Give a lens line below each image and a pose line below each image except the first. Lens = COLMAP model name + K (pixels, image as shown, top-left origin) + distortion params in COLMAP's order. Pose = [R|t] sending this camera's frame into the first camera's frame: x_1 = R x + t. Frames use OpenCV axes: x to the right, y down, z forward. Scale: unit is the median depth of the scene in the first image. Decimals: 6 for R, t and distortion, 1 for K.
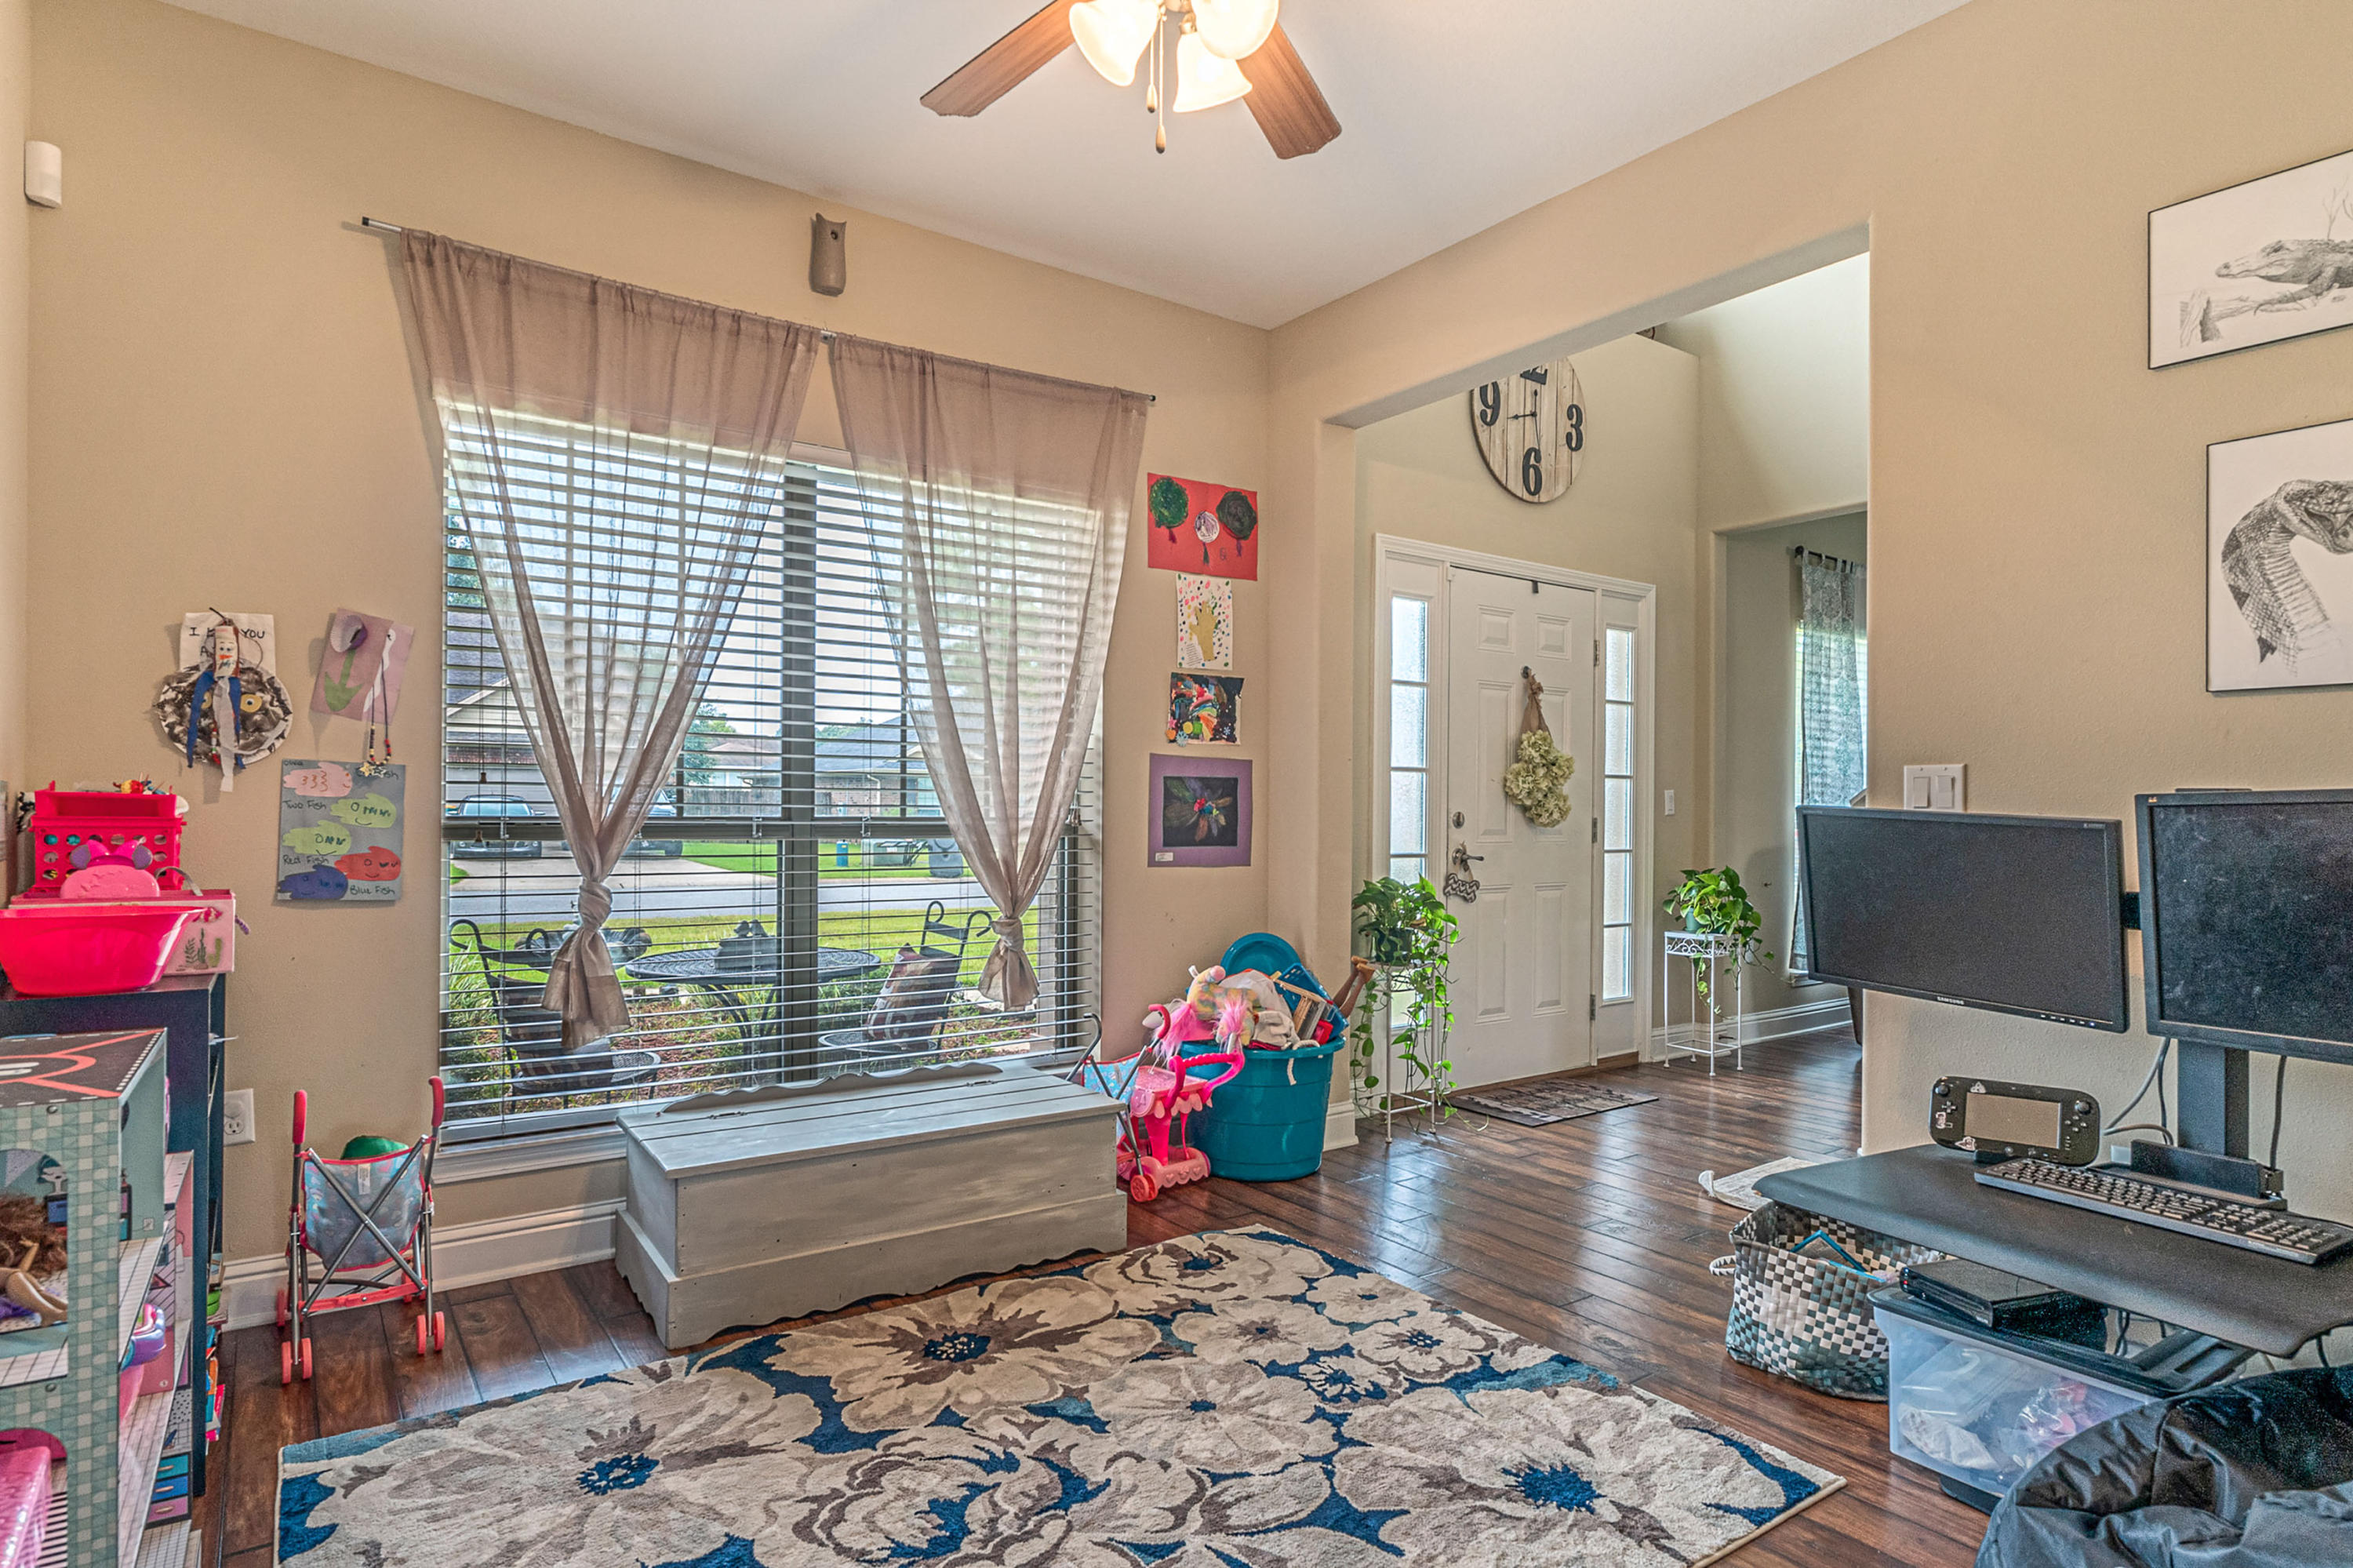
lens RADIAL K [[1252.7, 0, 1178.9], [0, 1252.7, 785.2], [0, 0, 1]] dist [-0.002217, -0.005498]
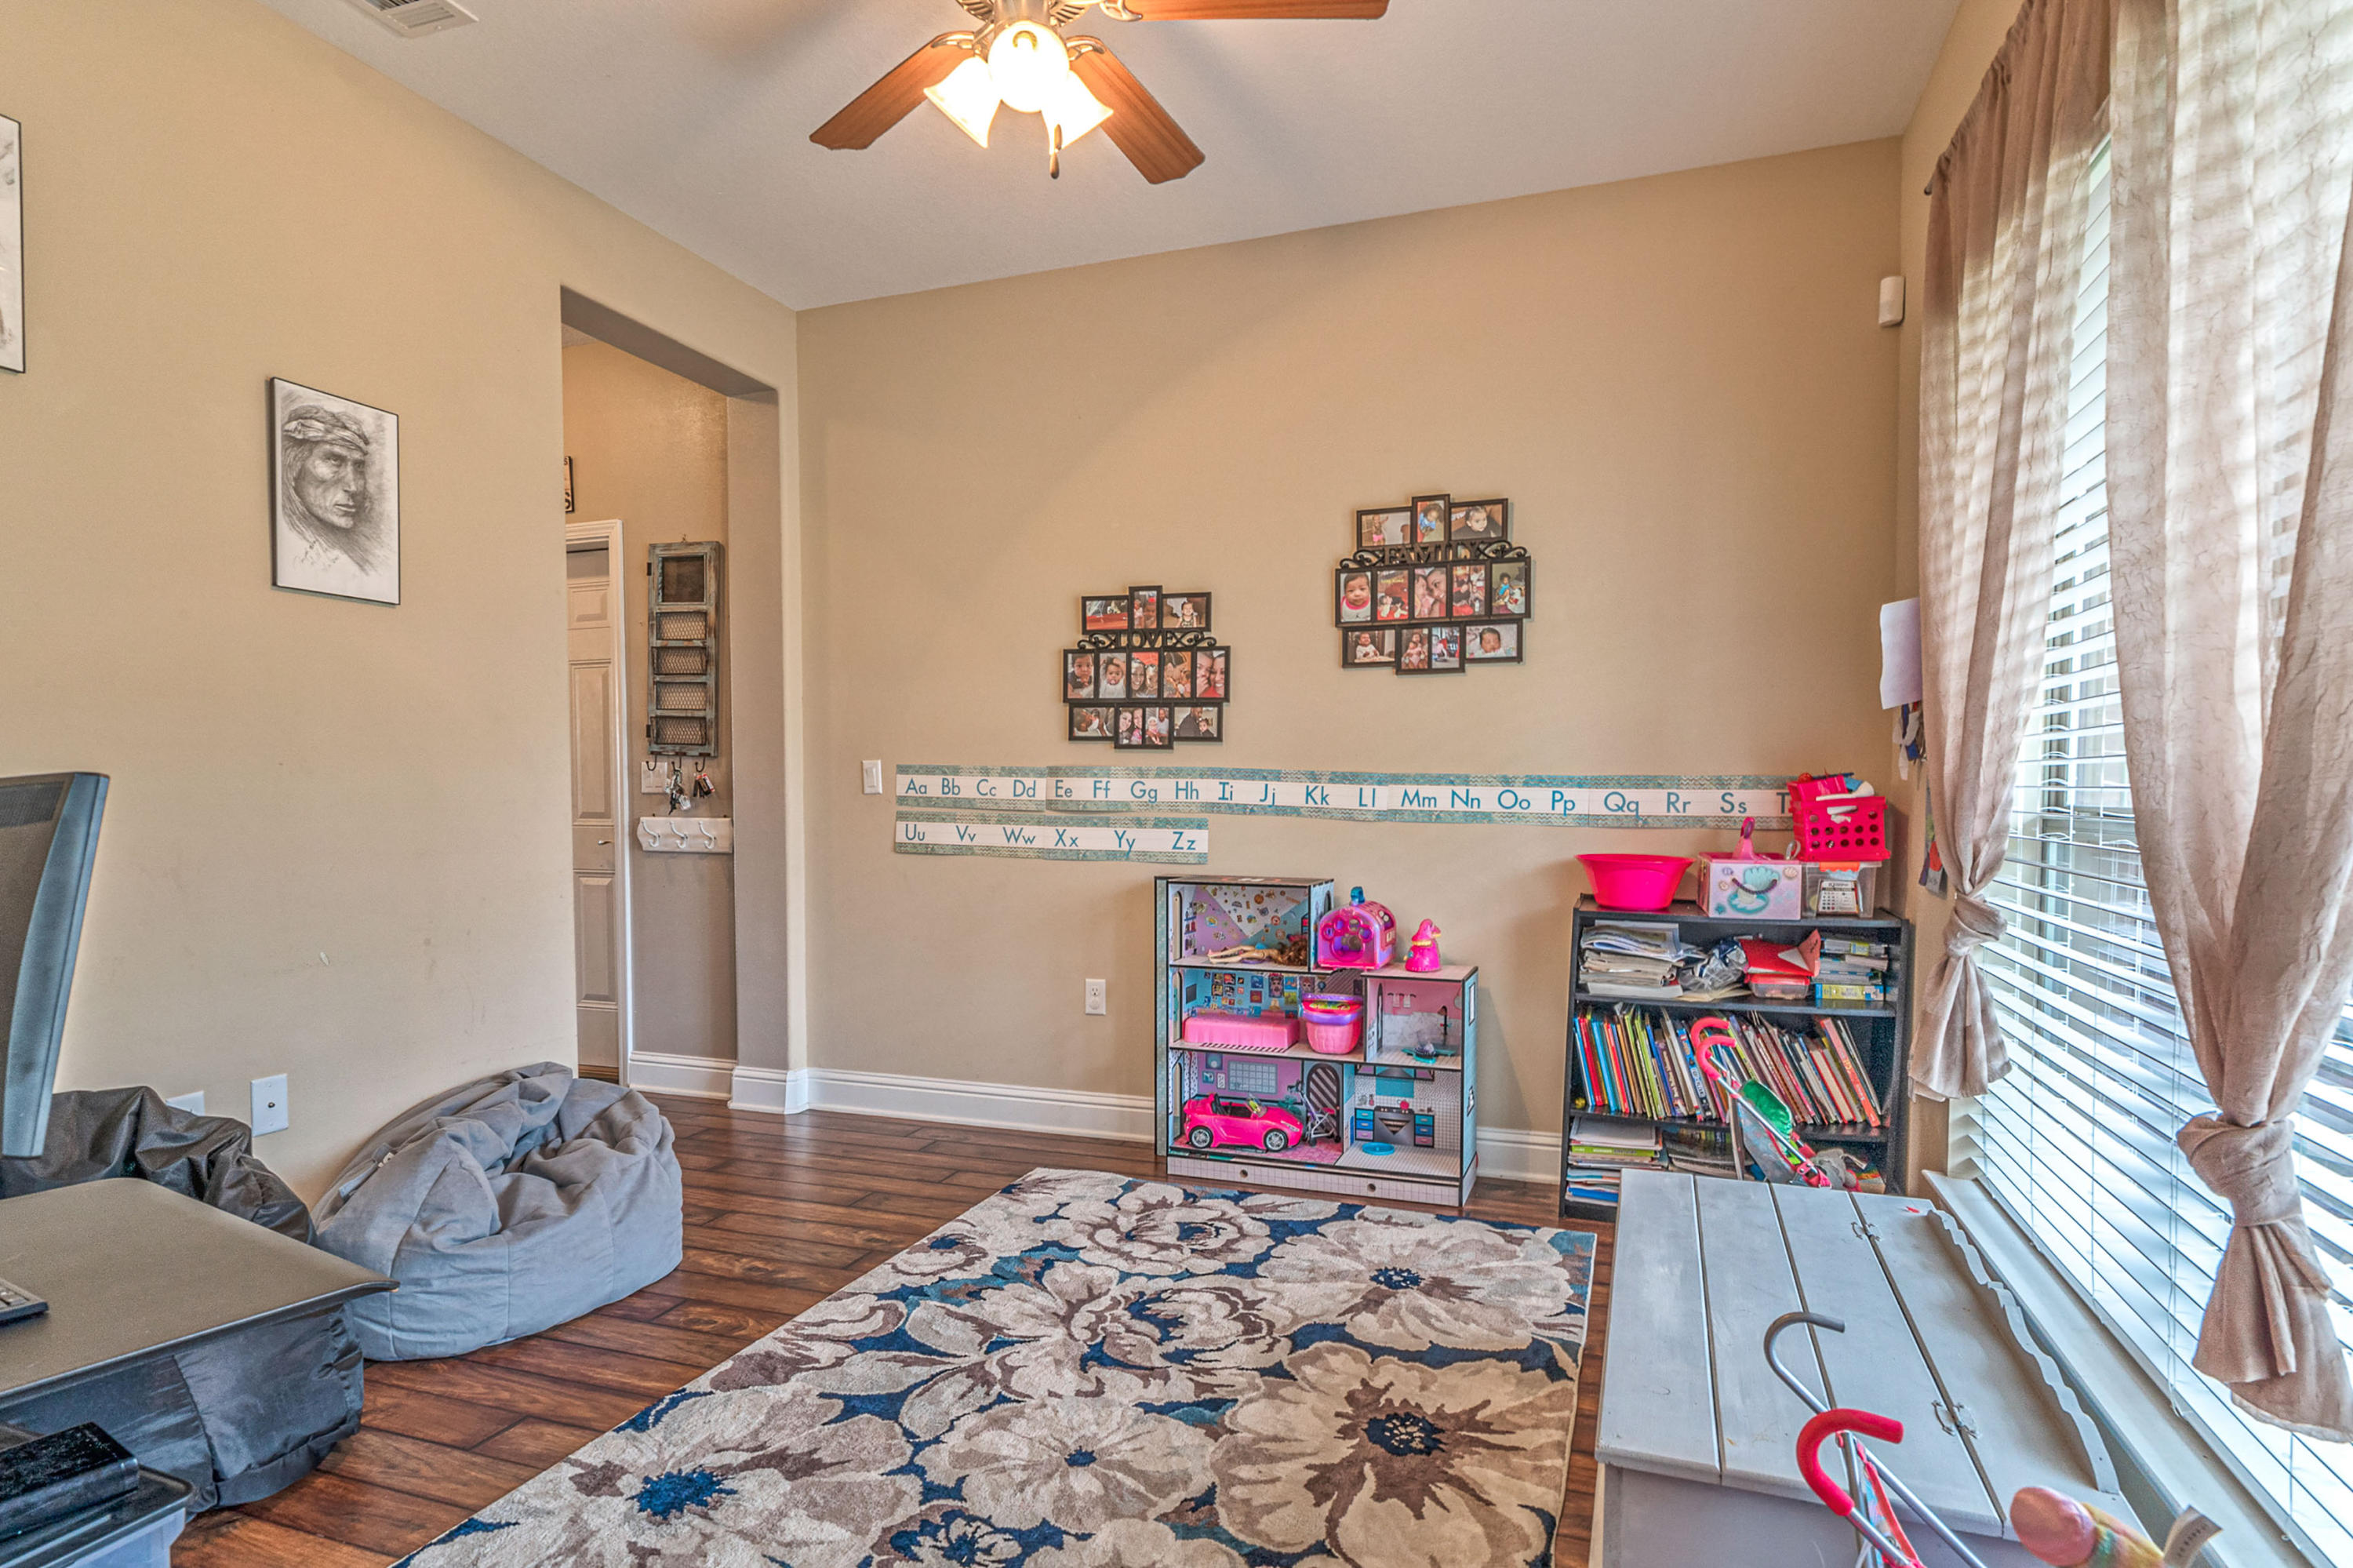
lens RADIAL K [[1252.7, 0, 1181.3], [0, 1252.7, 784.2], [0, 0, 1]] dist [-0.002217, -0.005498]
pose [[-0.822804, -0.009011, -0.568254, 0.493911], [0.000673, 0.999858, -0.016830, 0.030318], [0.568325, -0.014230, -0.822681, 1.864085]]
